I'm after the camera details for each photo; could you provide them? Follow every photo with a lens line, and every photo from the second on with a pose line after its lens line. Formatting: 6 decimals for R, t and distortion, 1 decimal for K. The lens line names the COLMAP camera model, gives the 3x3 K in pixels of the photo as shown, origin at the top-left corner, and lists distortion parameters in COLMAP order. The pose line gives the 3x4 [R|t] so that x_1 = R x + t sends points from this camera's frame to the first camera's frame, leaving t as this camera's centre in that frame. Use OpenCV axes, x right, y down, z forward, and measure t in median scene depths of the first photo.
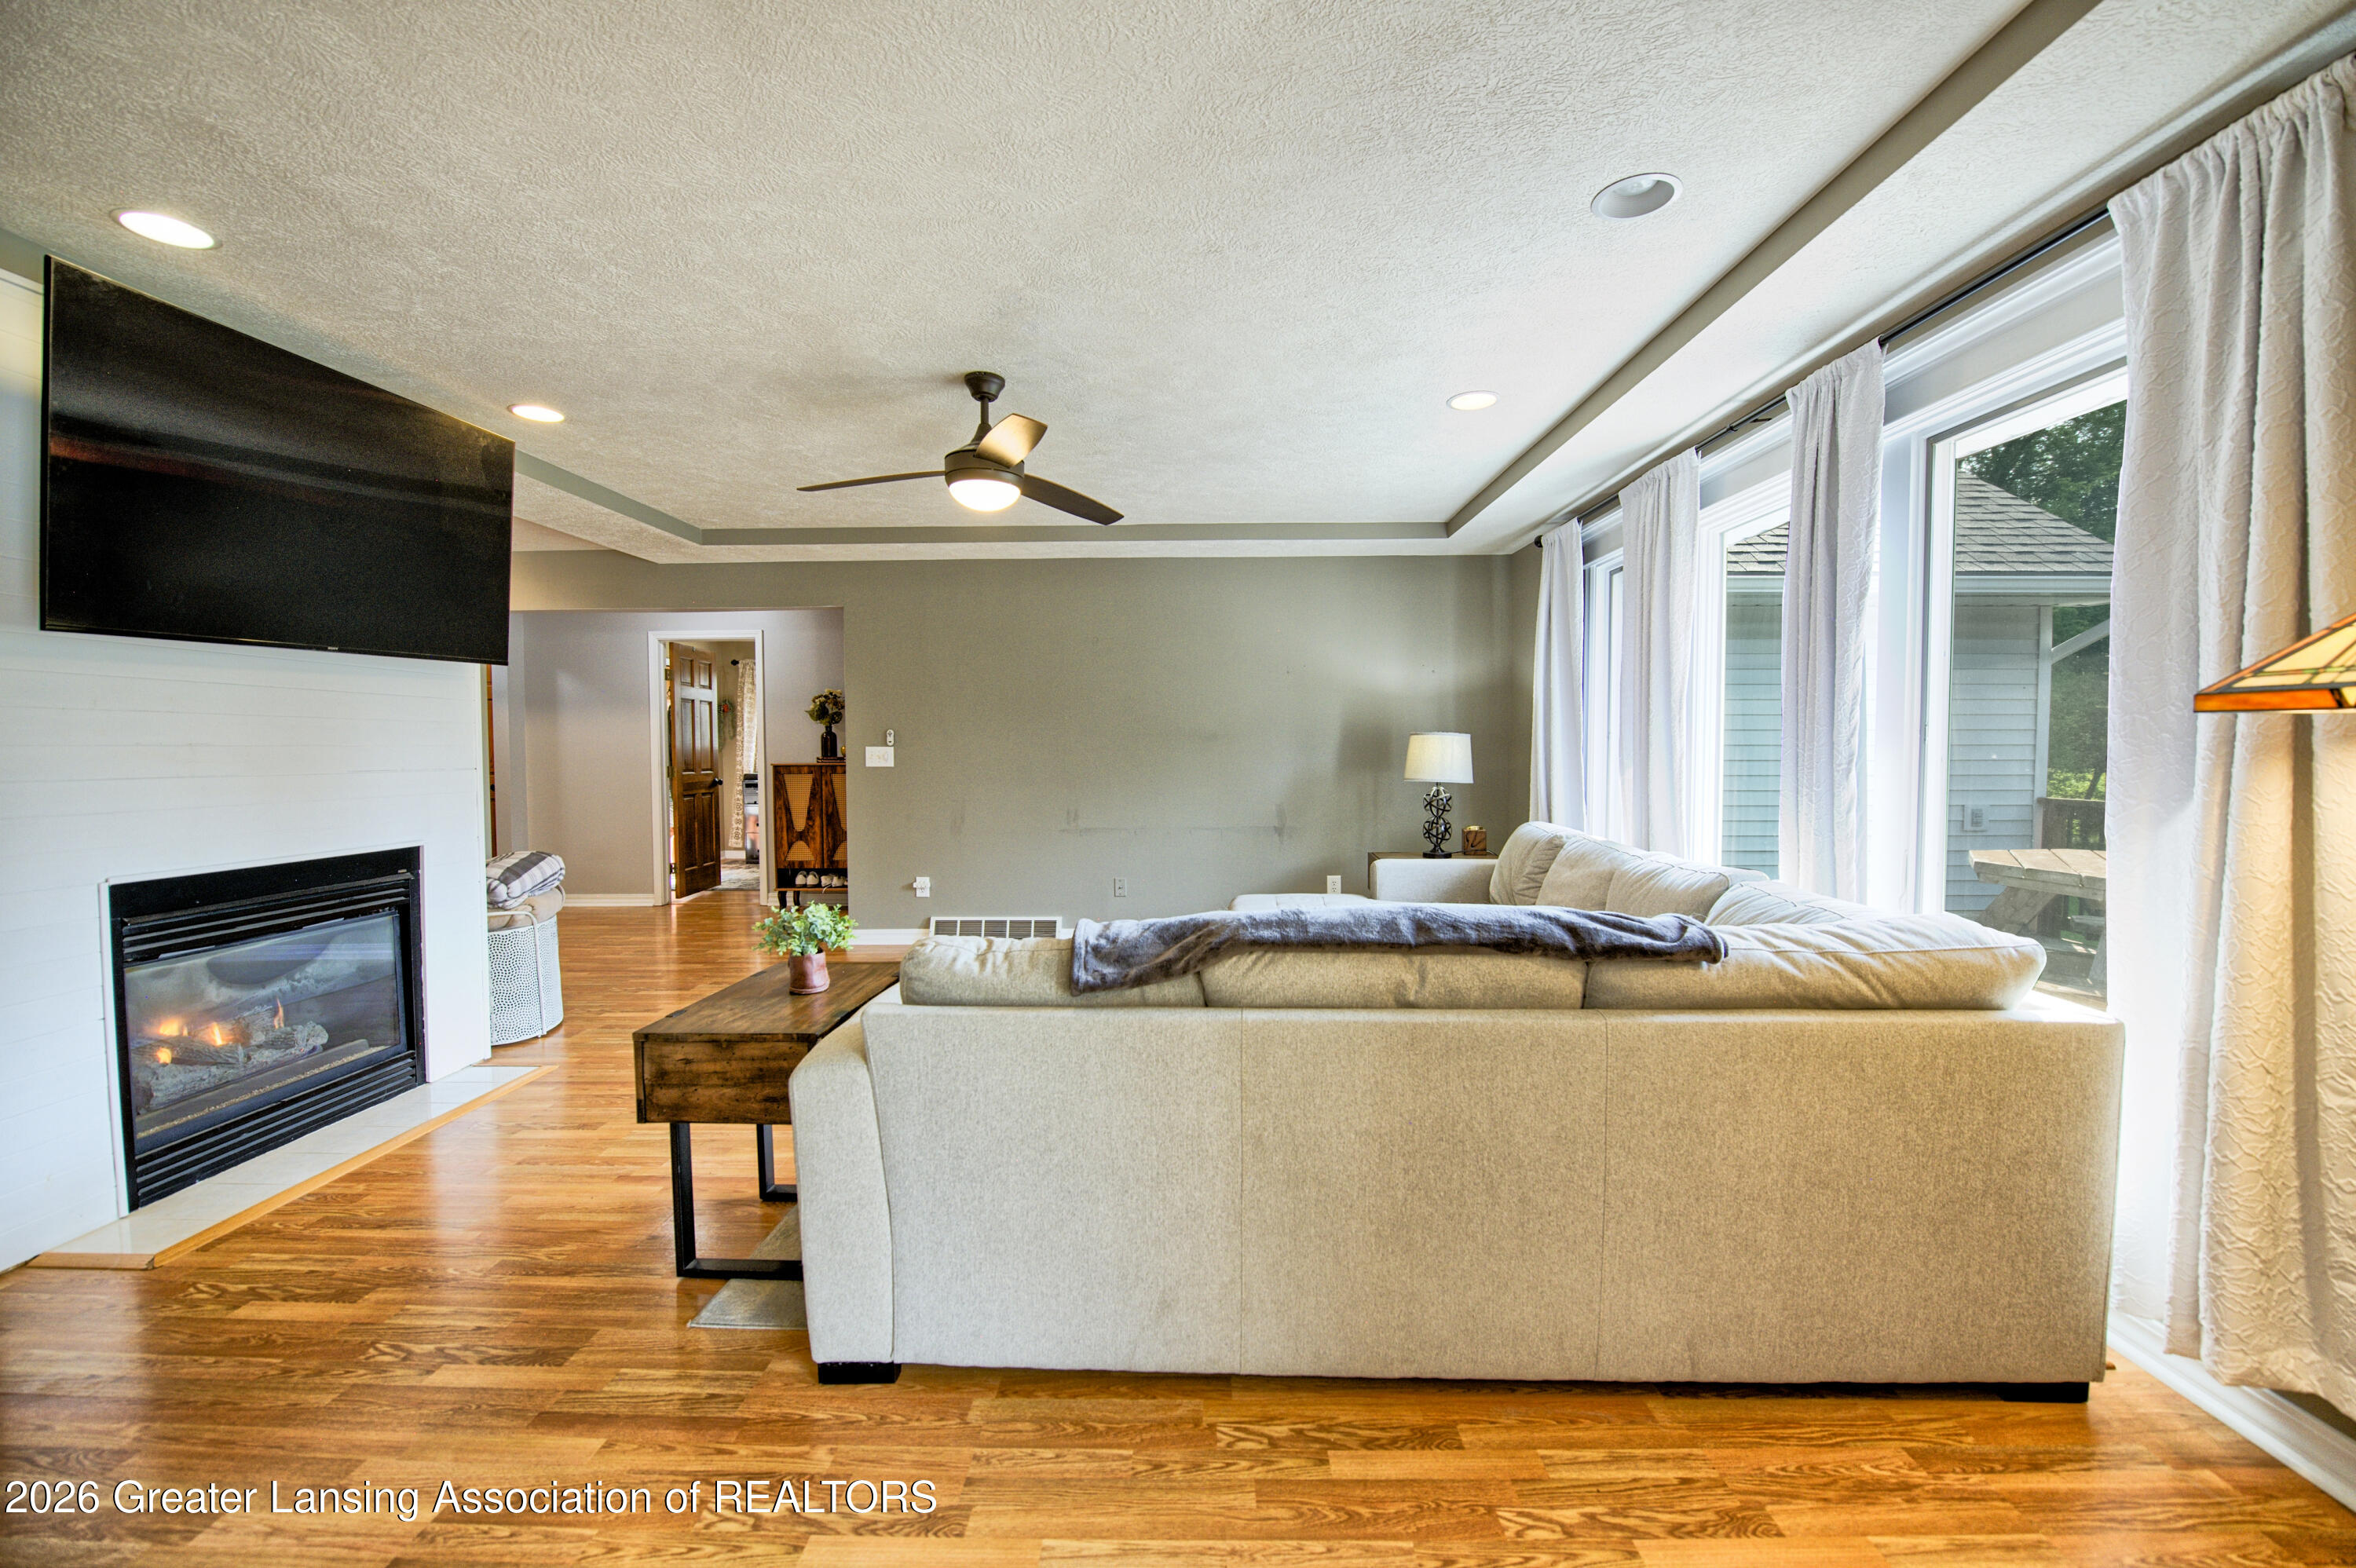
lens RADIAL K [[936.1, 0, 1188.2], [0, 936.1, 784.2], [0, 0, 1]] dist [-0.018443, 0.000009]
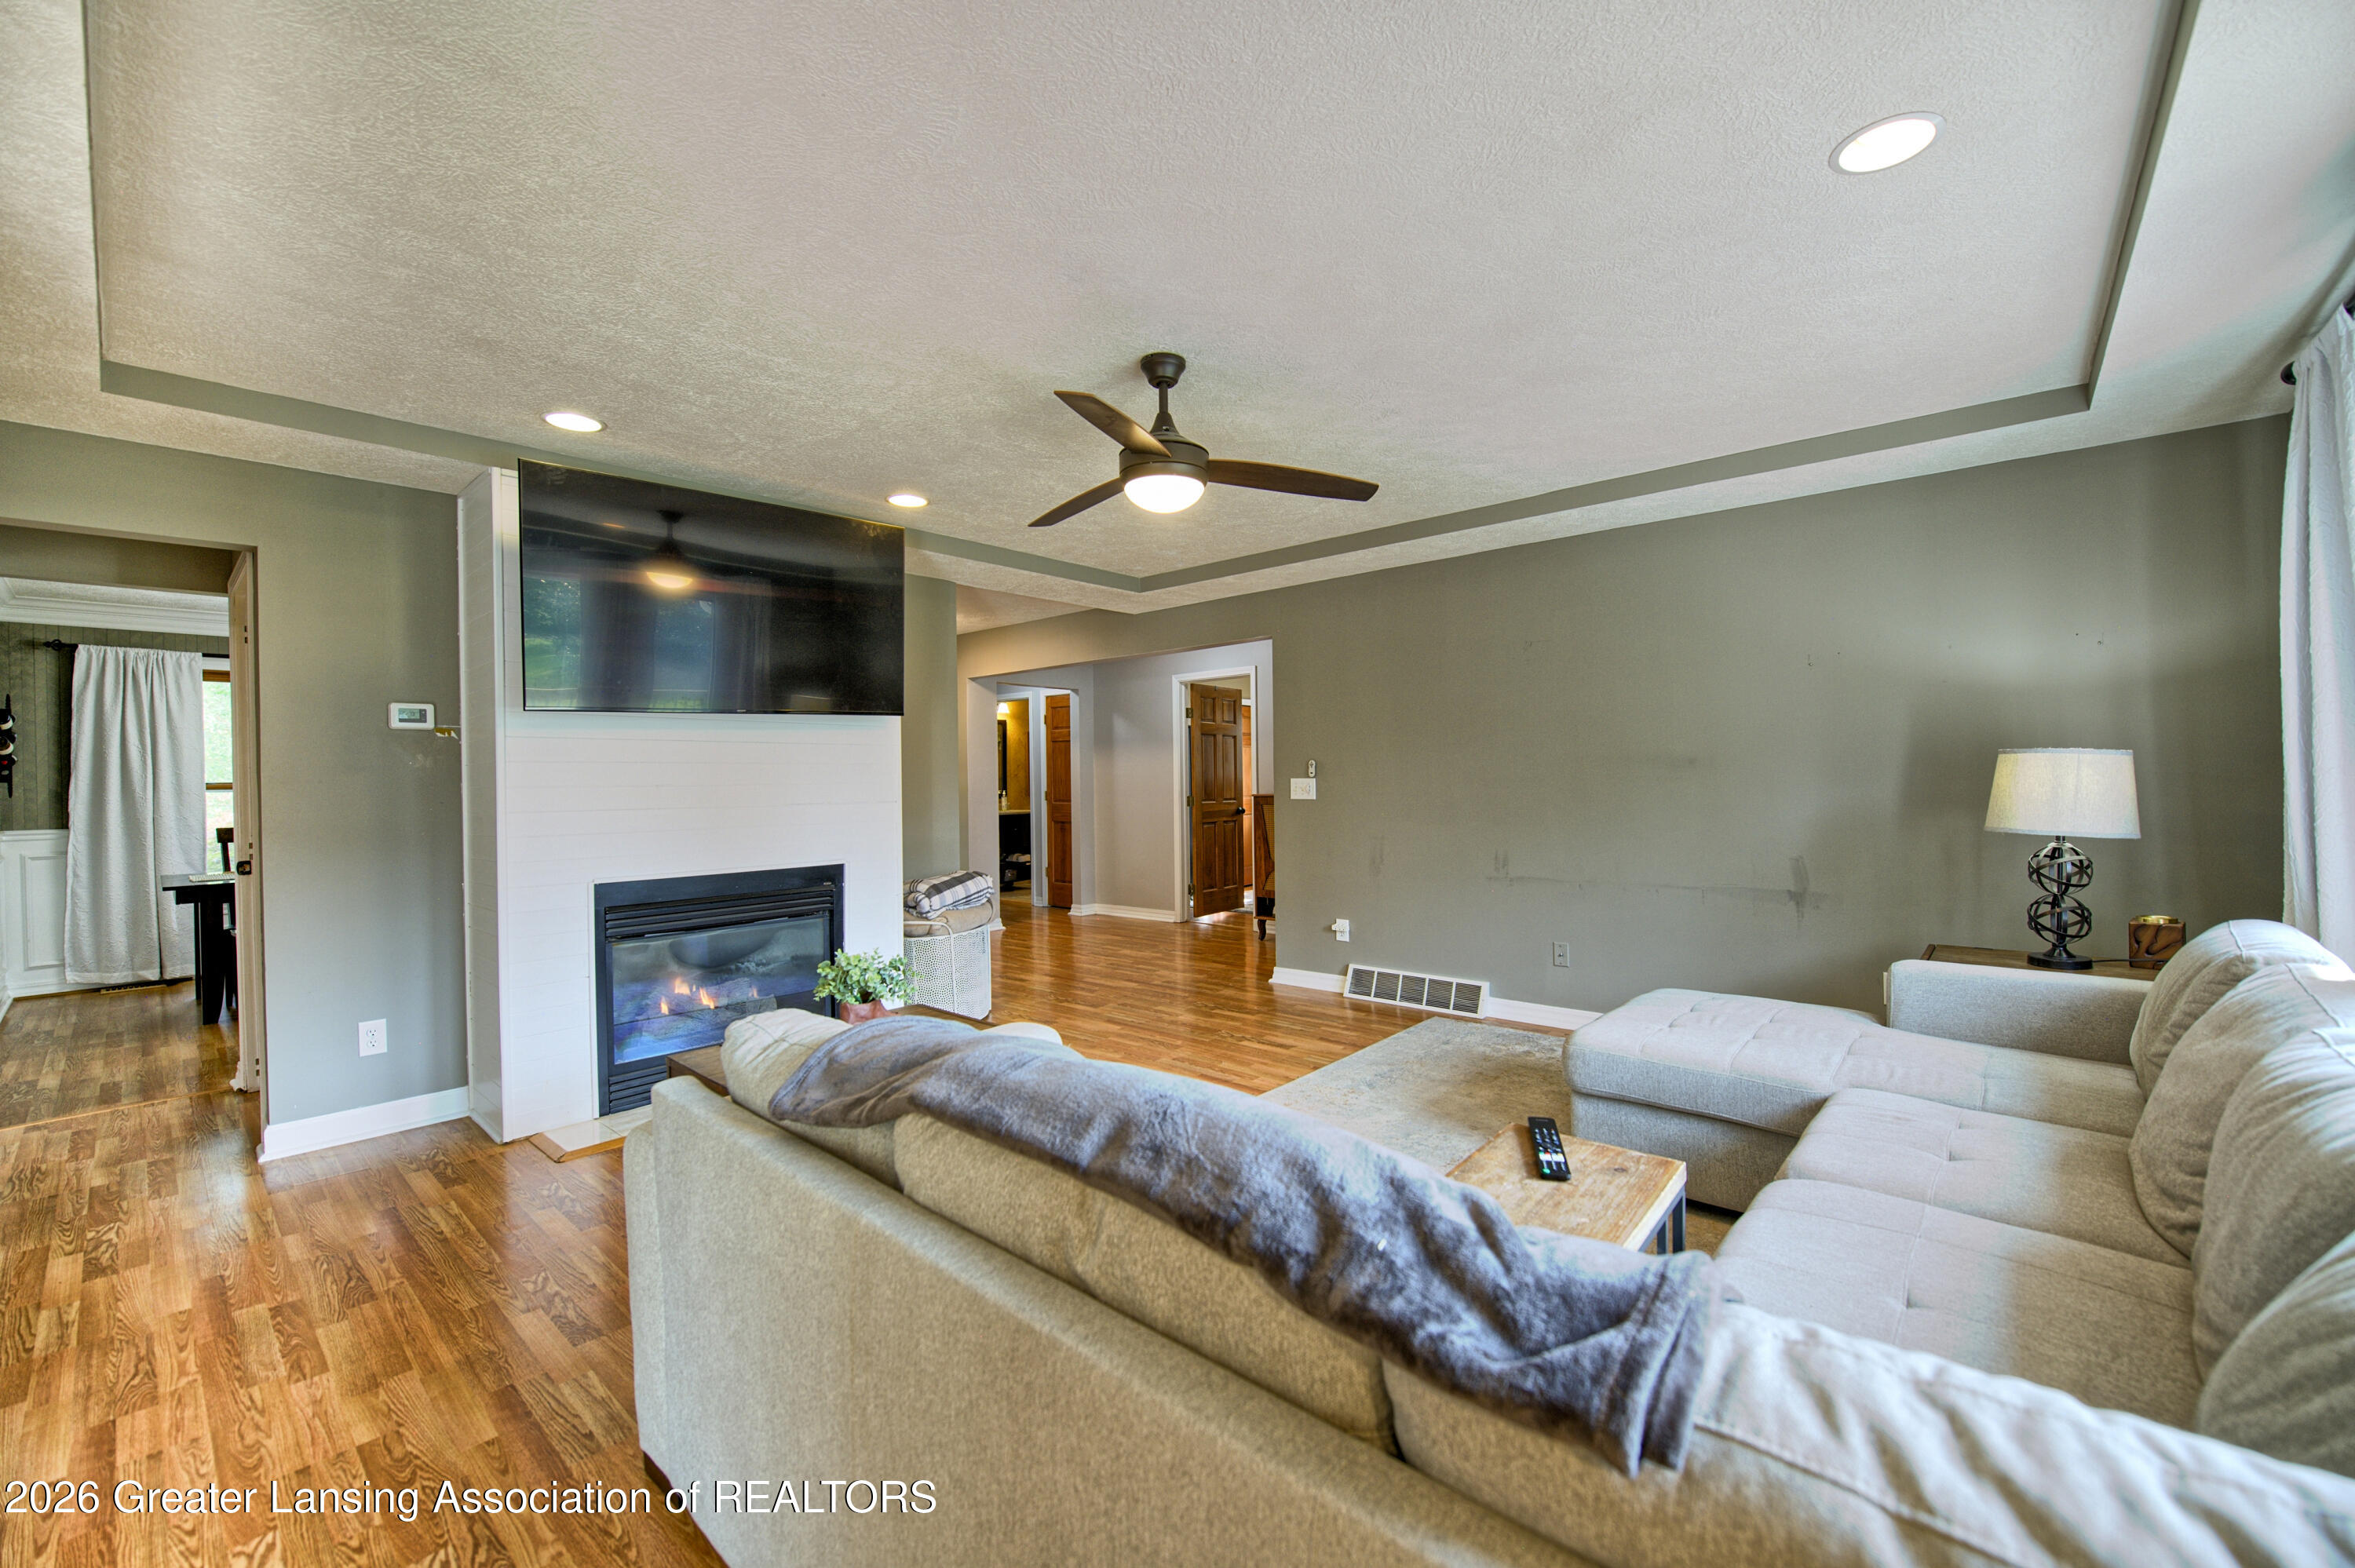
lens RADIAL K [[936.9, 0, 1187.1], [0, 936.9, 781.8], [0, 0, 1]] dist [-0.014256, -0.001665]
pose [[0.764586, -0.004991, -0.644502, 0.310515], [-0.014471, 0.999585, -0.024907, -0.017467], [0.644359, 0.028370, 0.764197, 0.306990]]
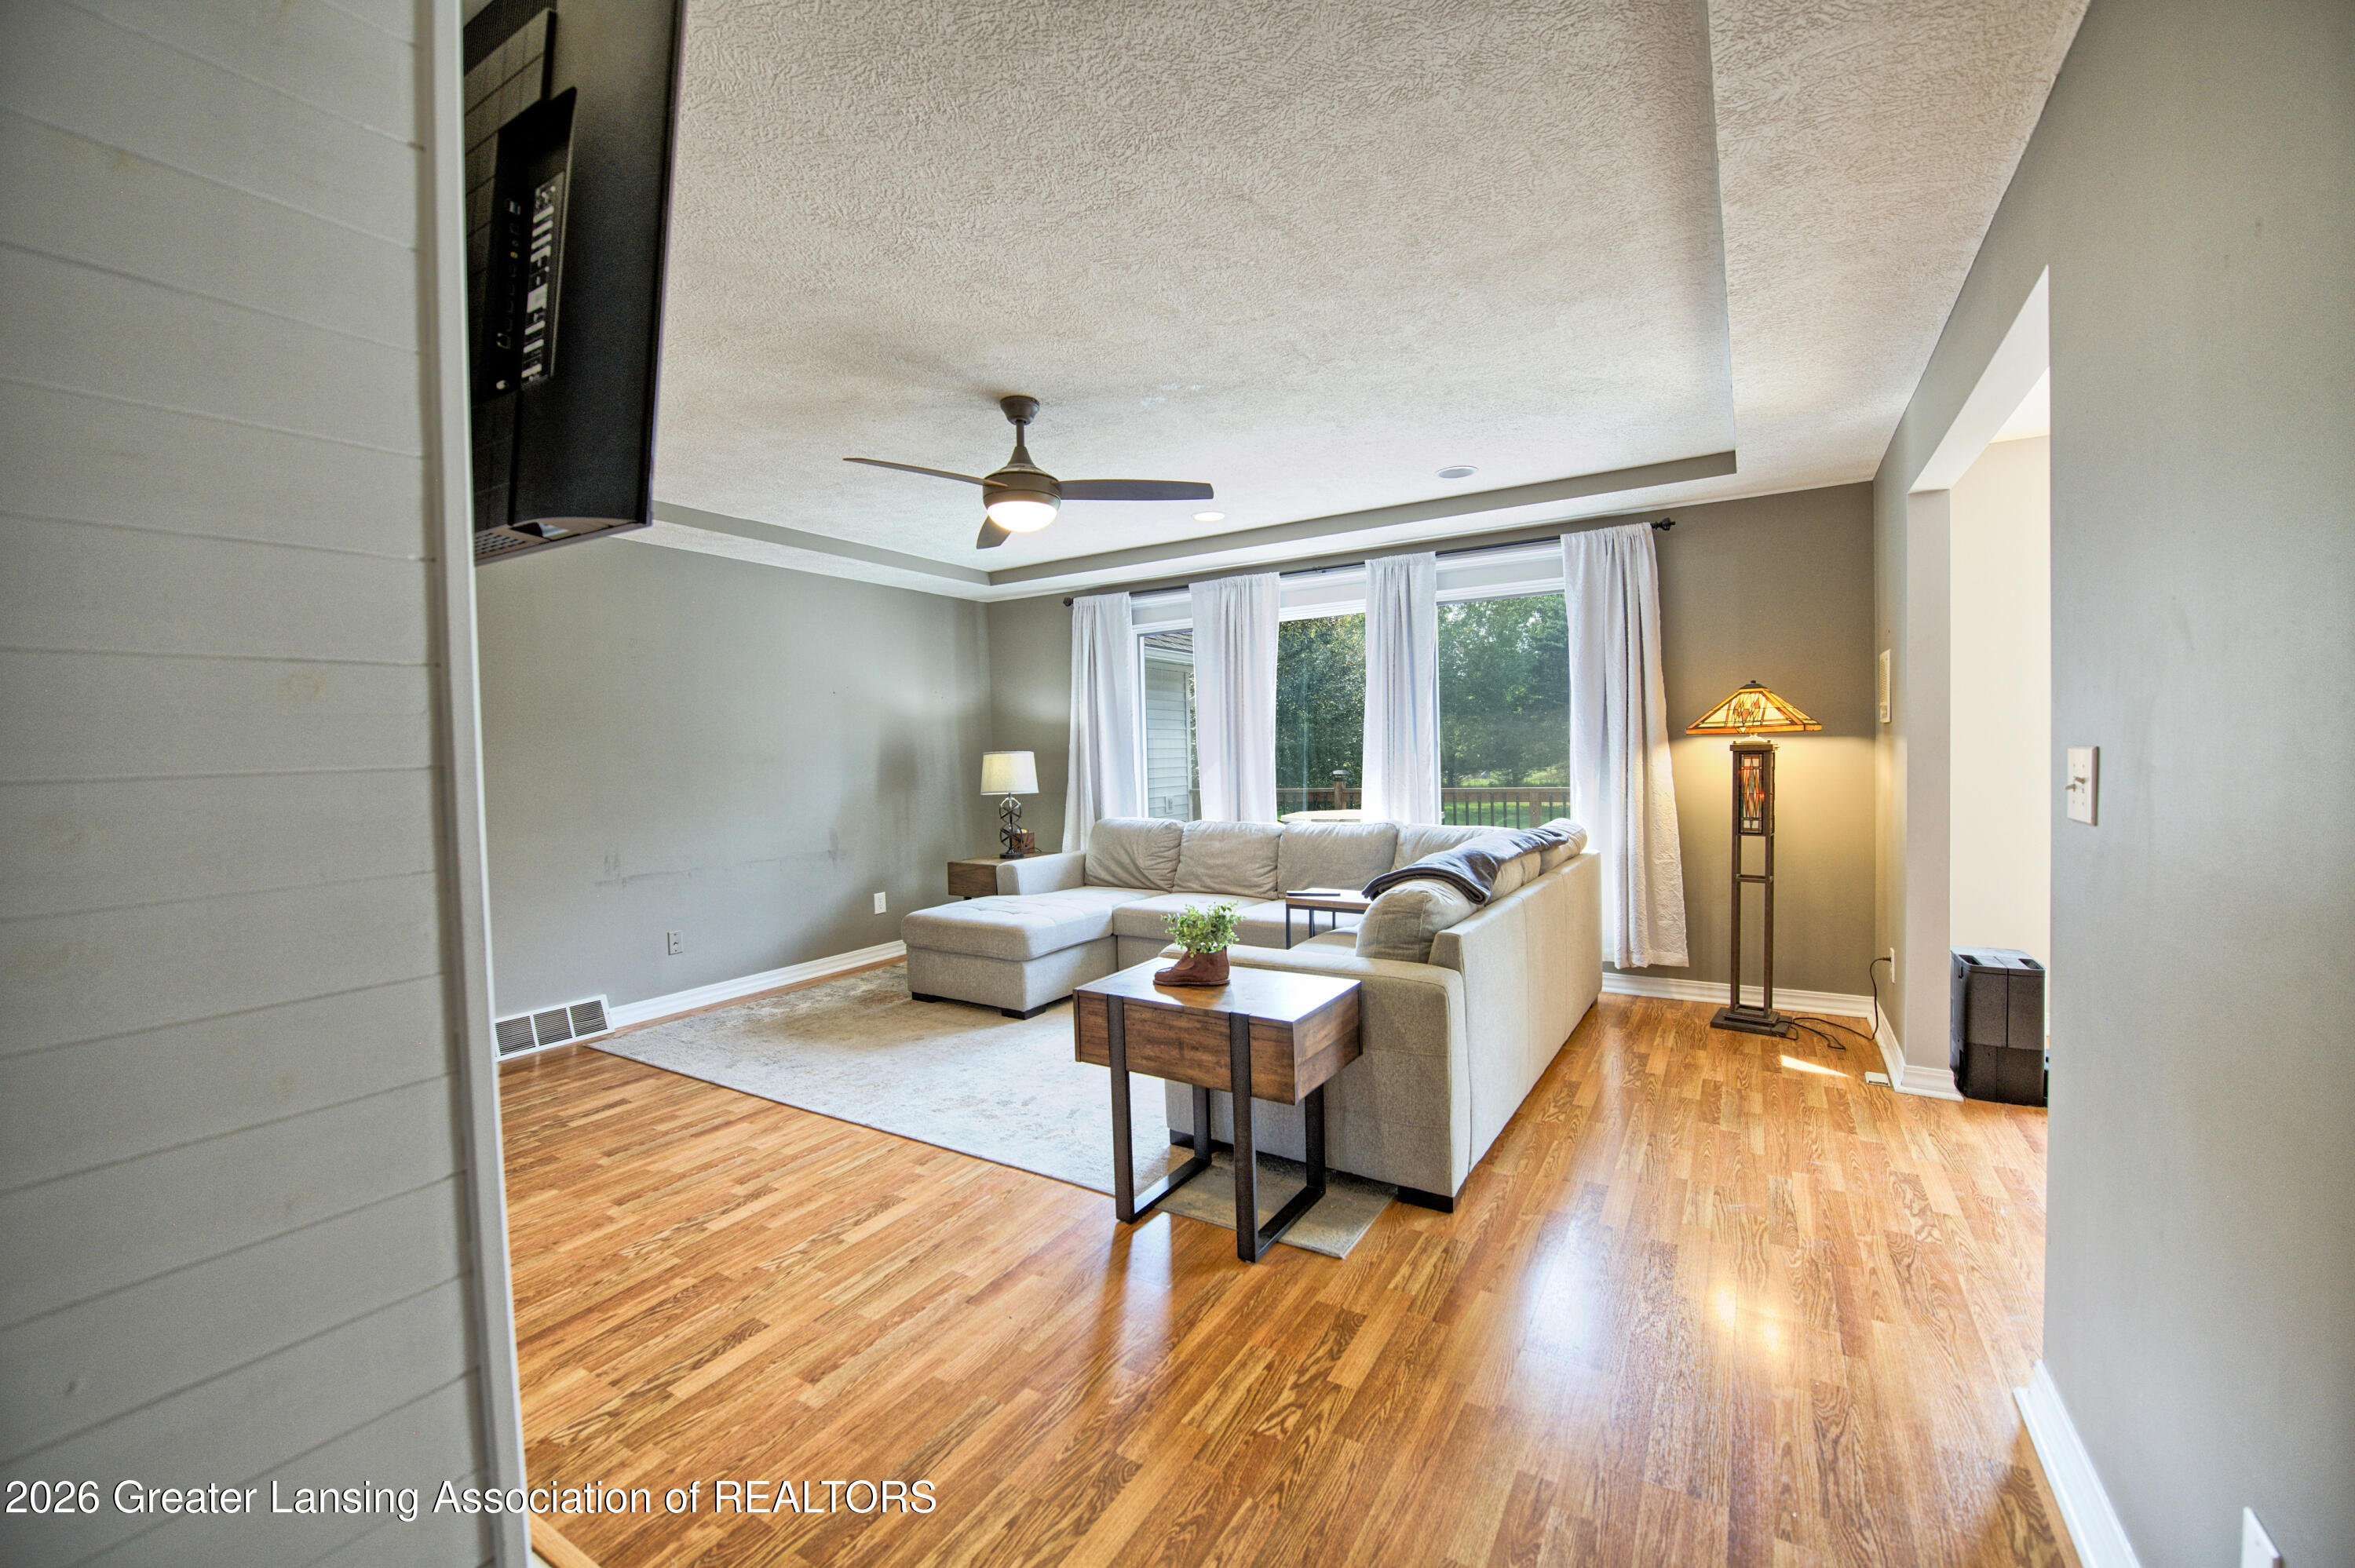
lens RADIAL K [[936.9, 0, 1180.5], [0, 936.9, 770.2], [0, 0, 1]] dist [-0.014256, -0.001665]
pose [[0.509284, -0.024701, 0.860244, -0.882124], [0.062769, 0.997992, -0.008504, -0.011030], [-0.858307, 0.058328, 0.509811, 0.298986]]
